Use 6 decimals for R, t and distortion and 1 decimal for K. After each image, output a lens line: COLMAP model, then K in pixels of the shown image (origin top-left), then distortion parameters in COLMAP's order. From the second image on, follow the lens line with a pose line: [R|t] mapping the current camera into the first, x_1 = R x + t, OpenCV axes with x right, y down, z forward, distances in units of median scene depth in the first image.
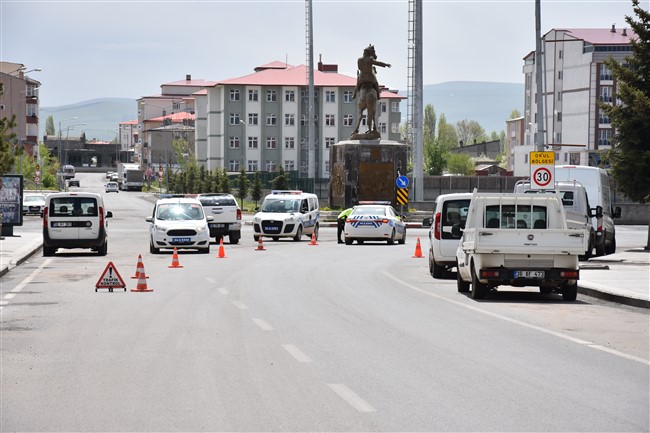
lens RADIAL K [[2540.5, 0, 325.0], [0, 2540.5, 216.5], [0, 0, 1]] dist [1.574042, -0.455883]
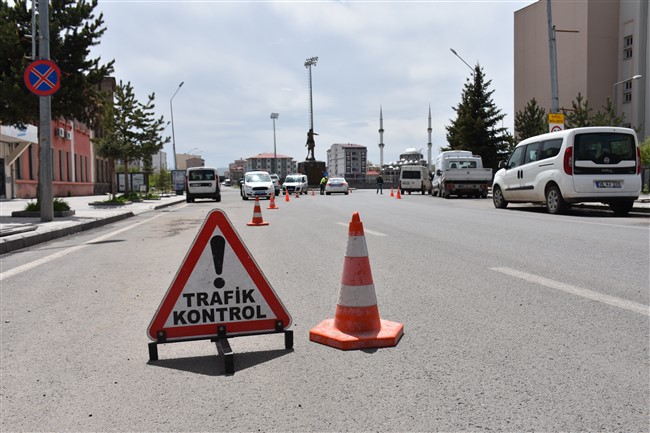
lens RADIAL K [[536.4, 0, 325.0], [0, 536.4, 216.5], [0, 0, 1]] dist [-0.127029, 0.141490]
pose [[0.994233, -0.026206, 0.103989, -0.050270], [0.021676, 0.998776, 0.044450, 0.010325], [-0.105026, -0.041940, 0.993585, 0.607152]]
